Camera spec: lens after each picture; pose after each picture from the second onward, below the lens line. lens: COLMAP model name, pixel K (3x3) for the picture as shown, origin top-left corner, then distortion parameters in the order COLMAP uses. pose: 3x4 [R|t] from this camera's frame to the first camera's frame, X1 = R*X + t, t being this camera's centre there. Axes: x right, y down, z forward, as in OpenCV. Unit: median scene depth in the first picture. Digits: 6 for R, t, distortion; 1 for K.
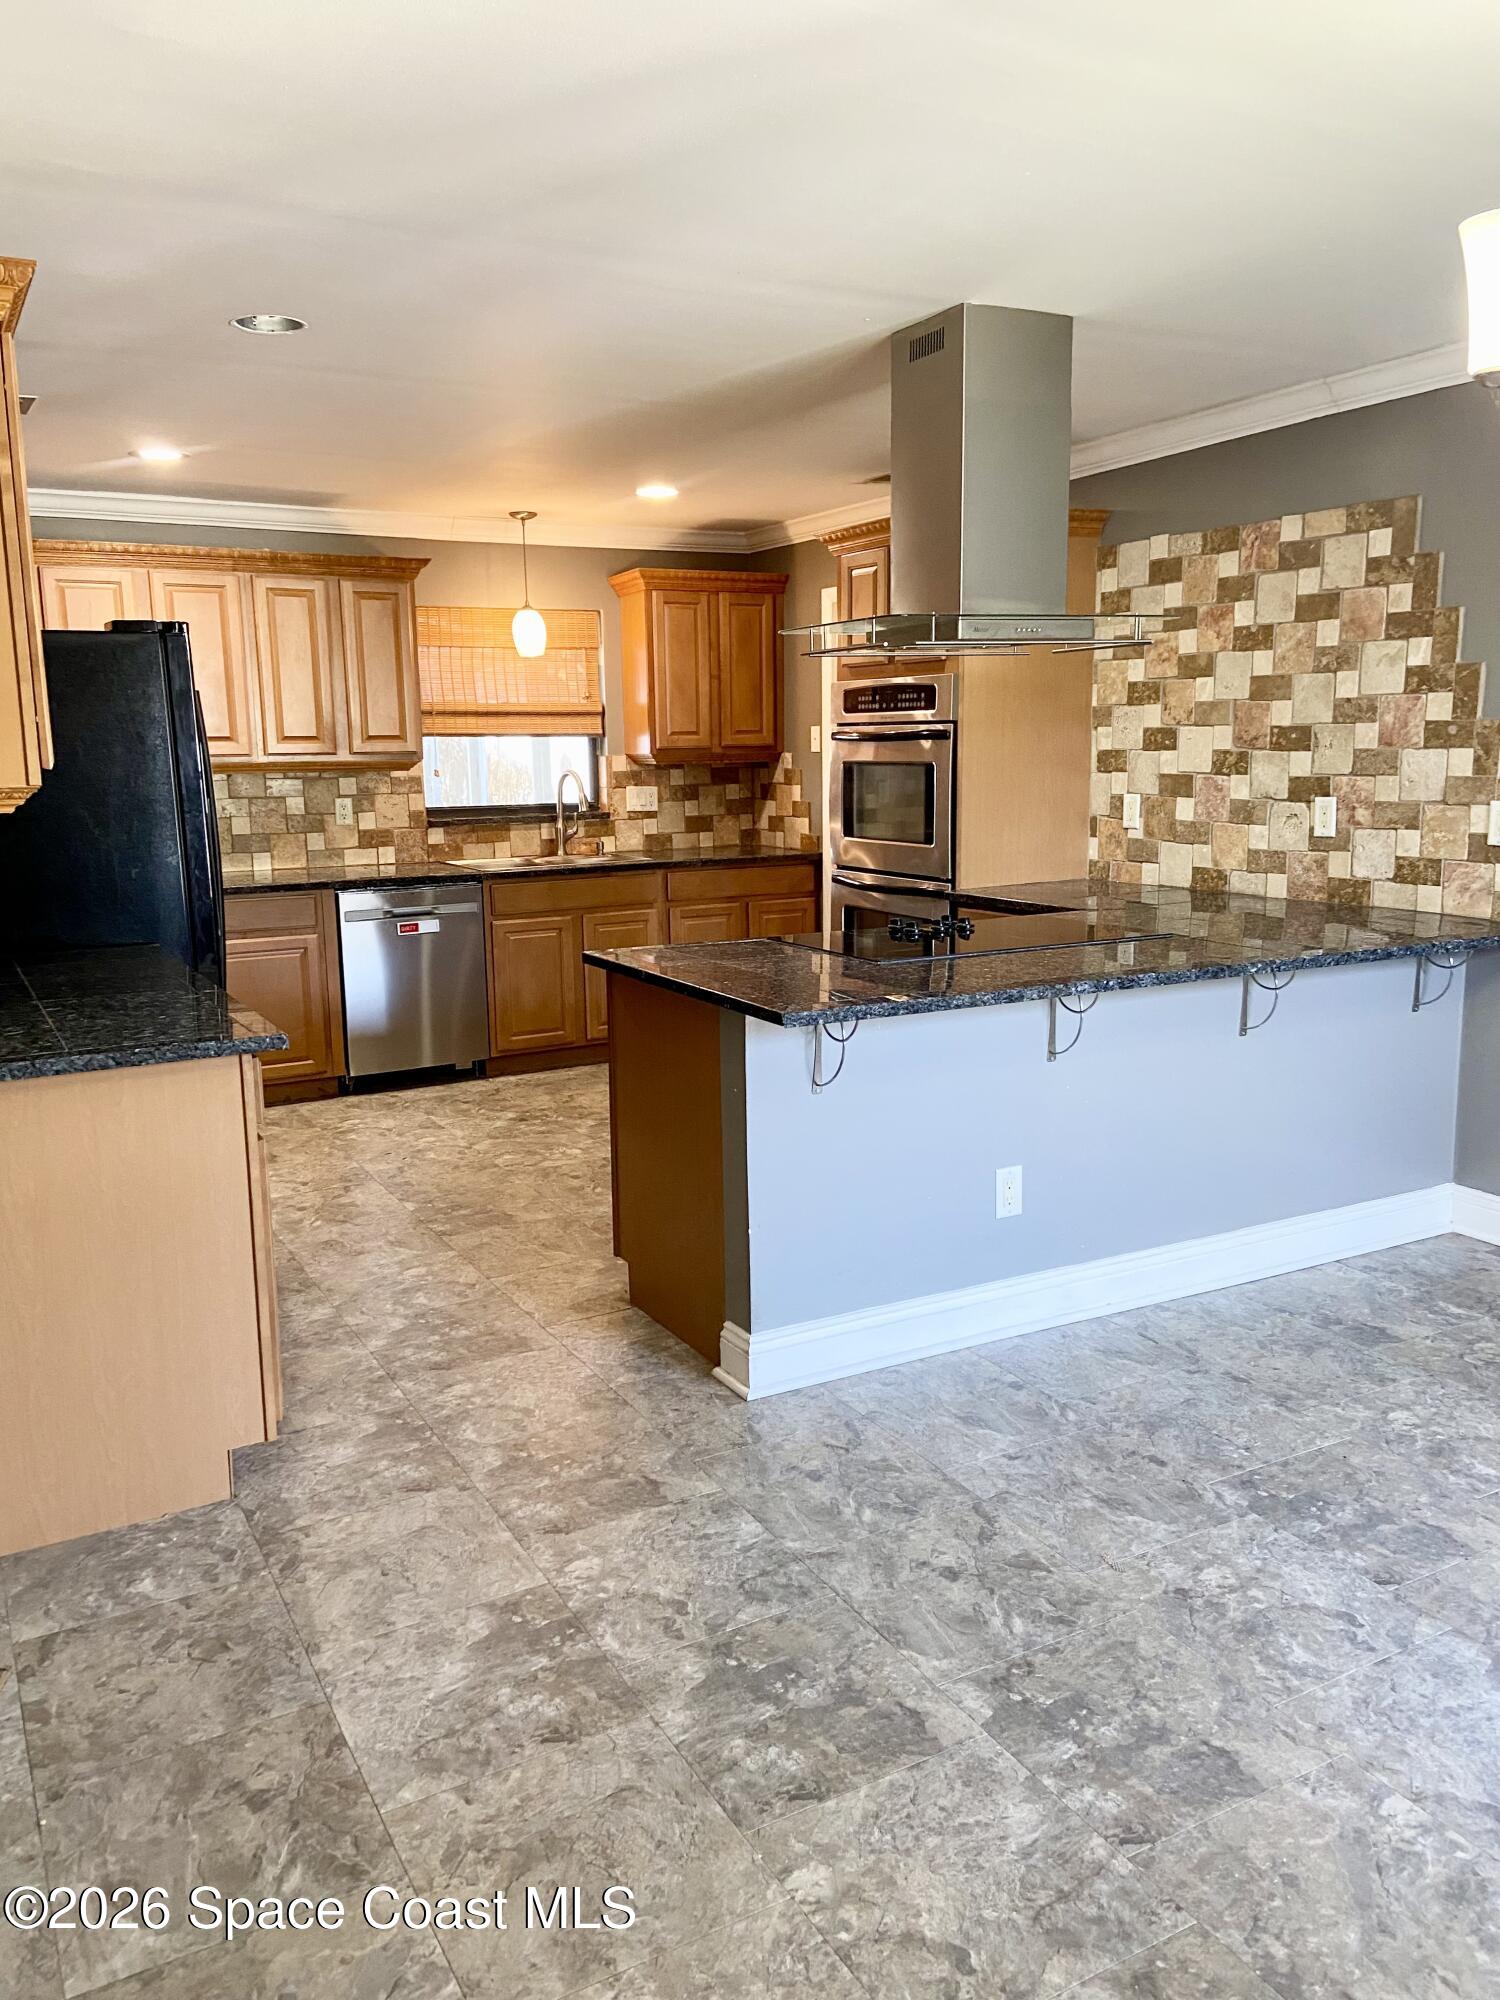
lens RADIAL K [[1536.3, 0, 733.5], [0, 1536.3, 987.5], [0, 0, 1]] dist [0.132667, -0.182233]
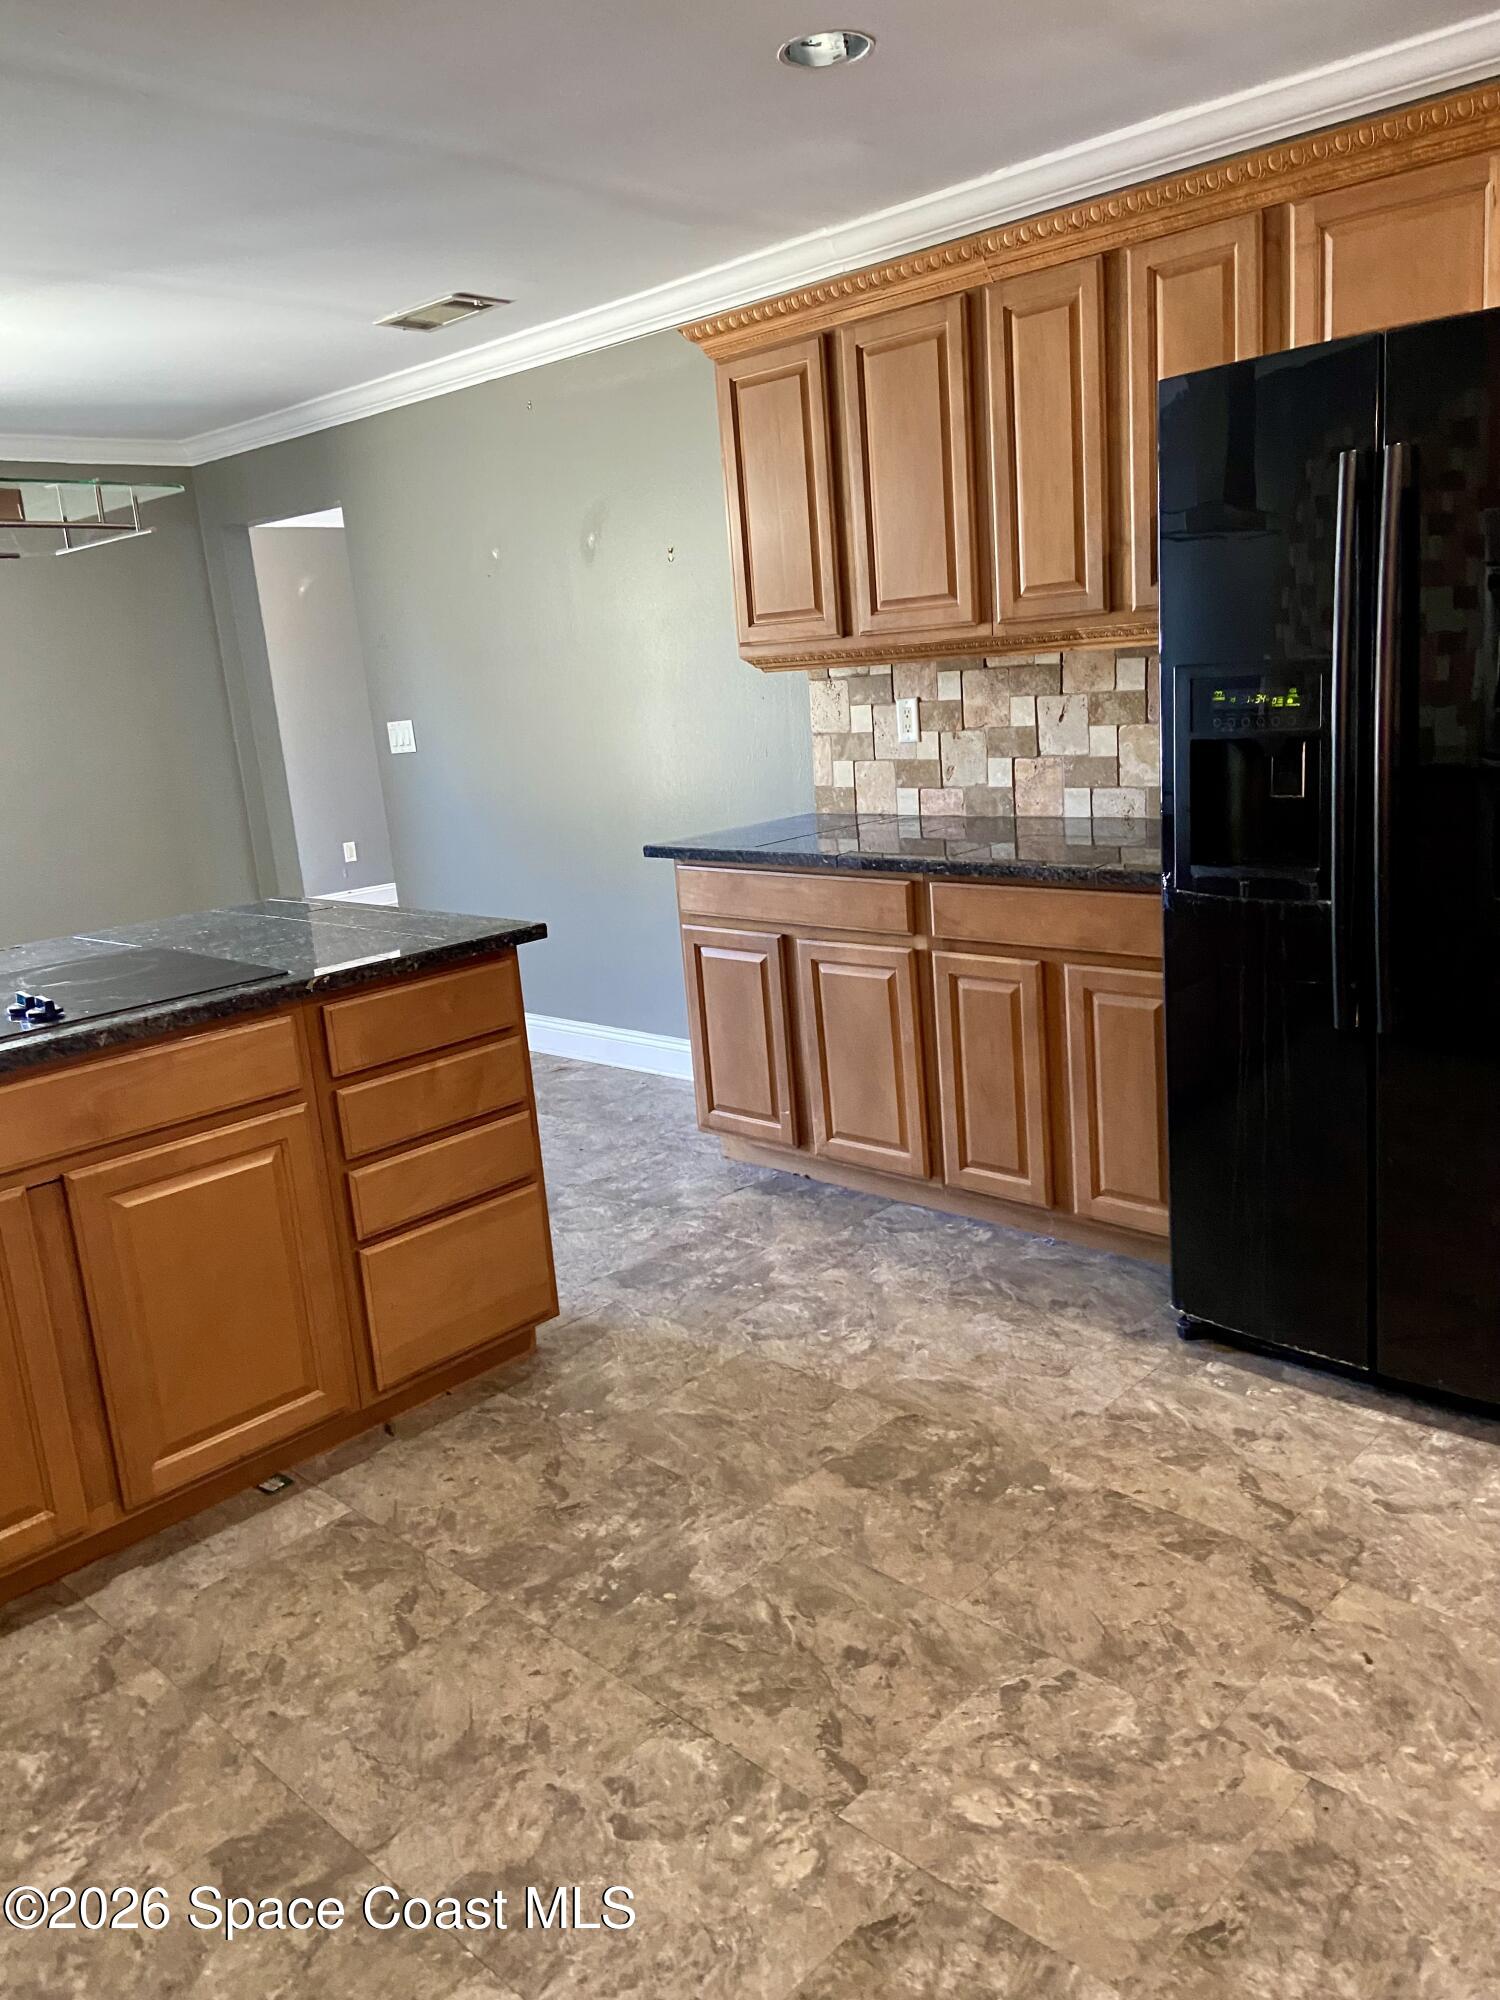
lens RADIAL K [[1482.4, 0, 744.2], [0, 1482.4, 995.1], [0, 0, 1]] dist [0.108605, -0.130285]
pose [[-0.950306, 0.158062, -0.268205, 0.007449], [0.048497, 0.926166, 0.373984, -0.197604], [0.307515, 0.342392, -0.887807, 1.296055]]
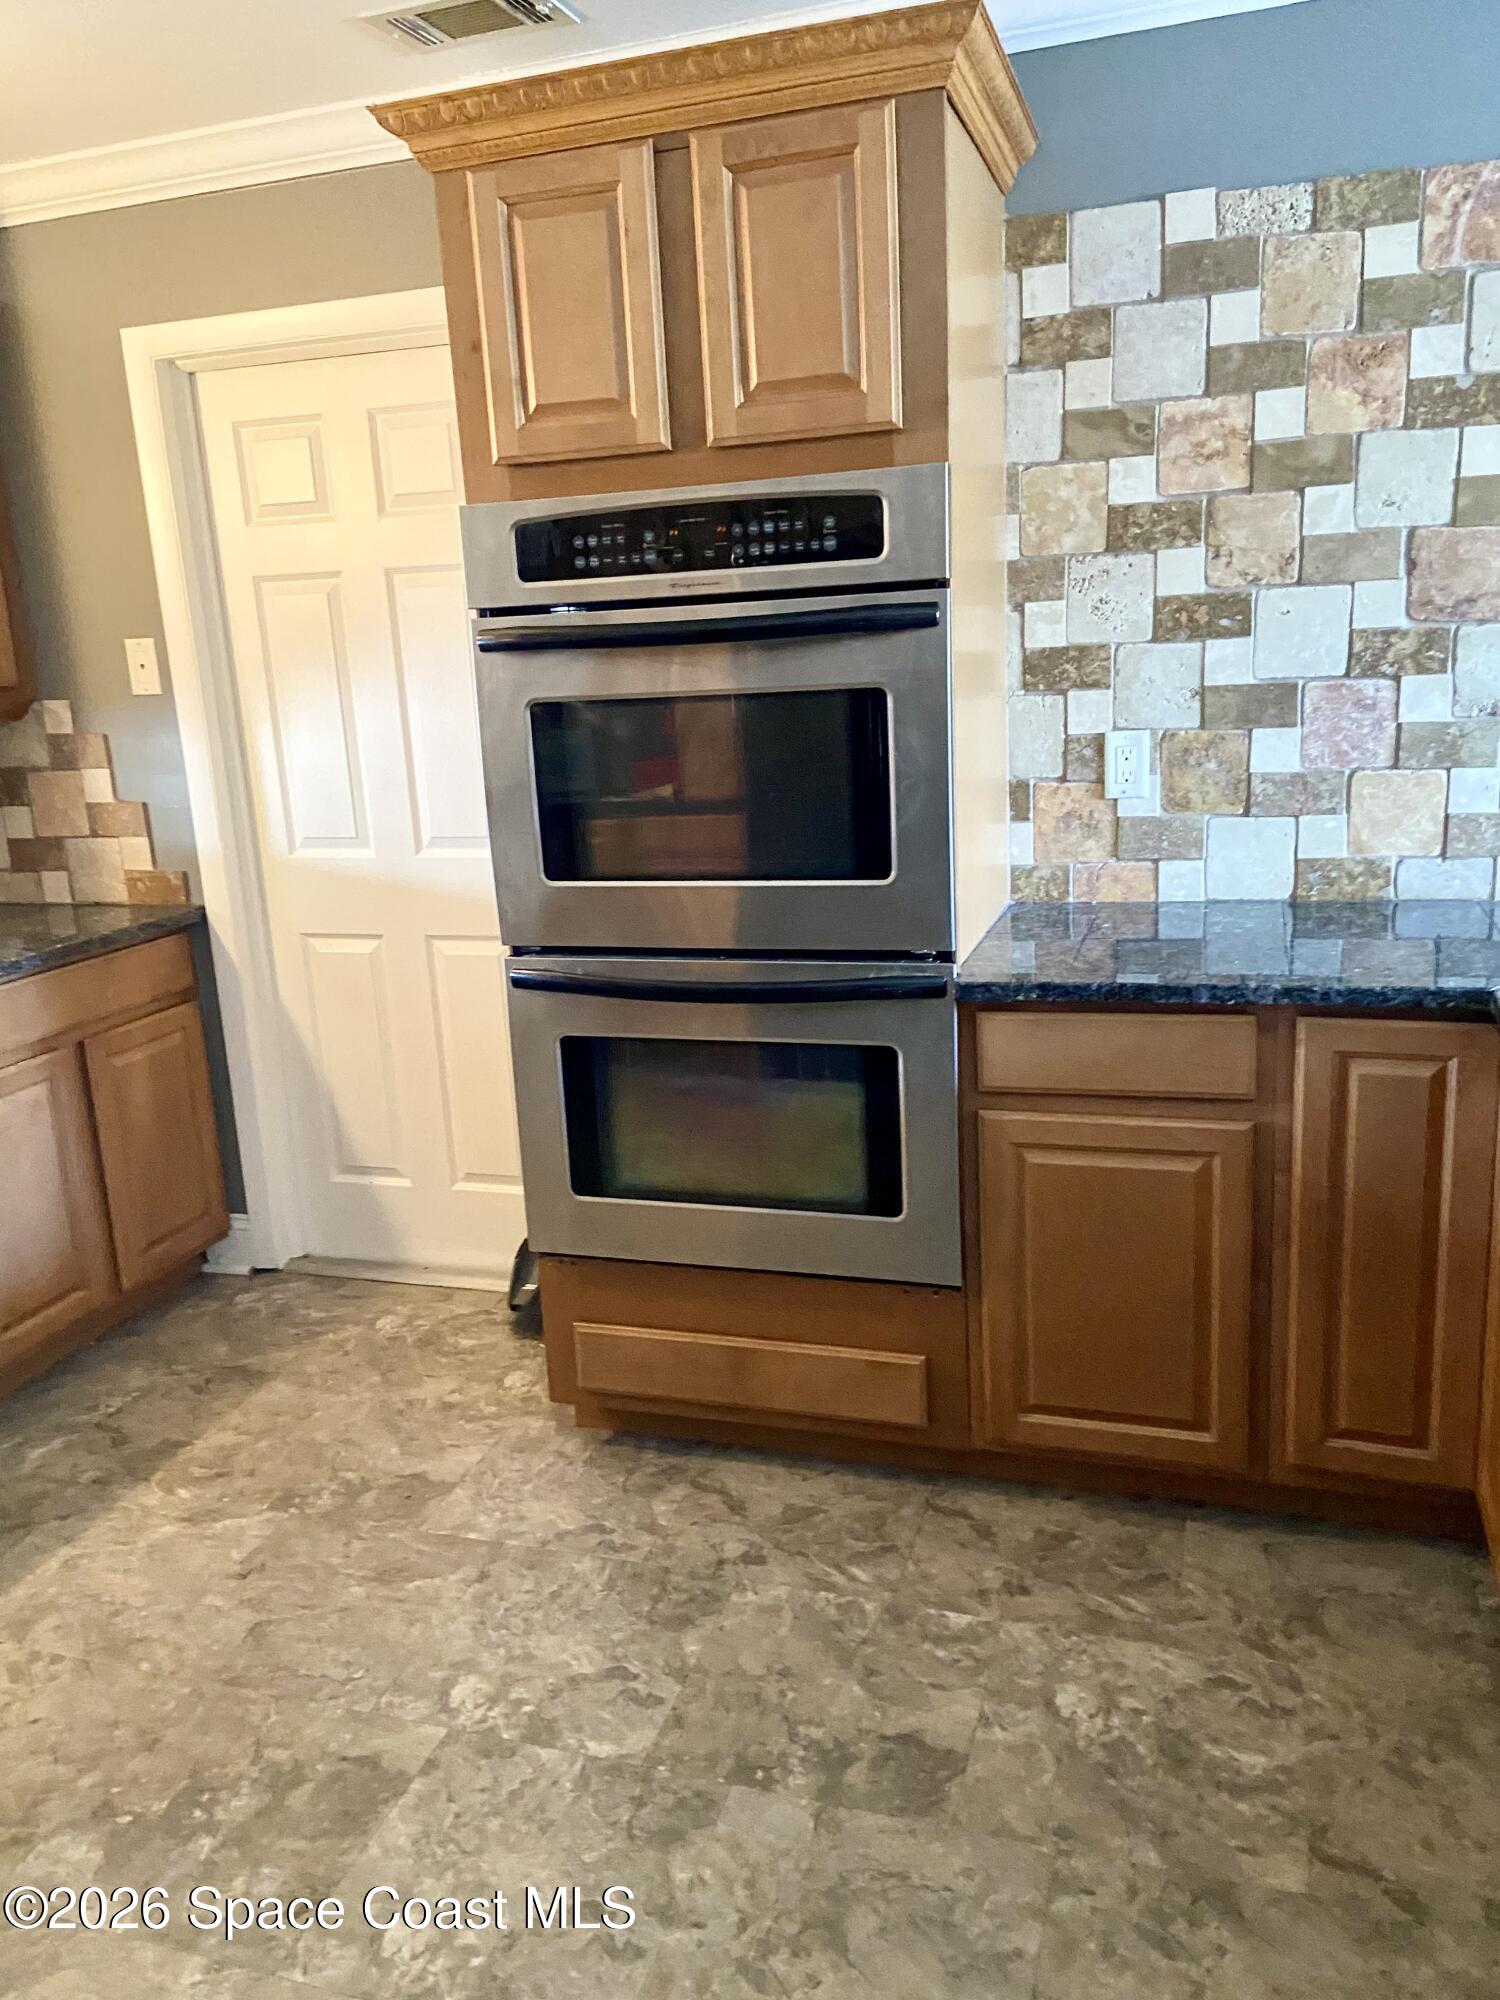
lens RADIAL K [[1507.1, 0, 738.7], [0, 1507.1, 1010.4], [0, 0, 1]] dist [0.119739, -0.156706]
pose [[0.728110, -0.188320, 0.659084, -0.196578], [0.154642, 0.981860, 0.109709, -0.115267], [-0.667789, 0.022041, 0.744024, 0.754234]]
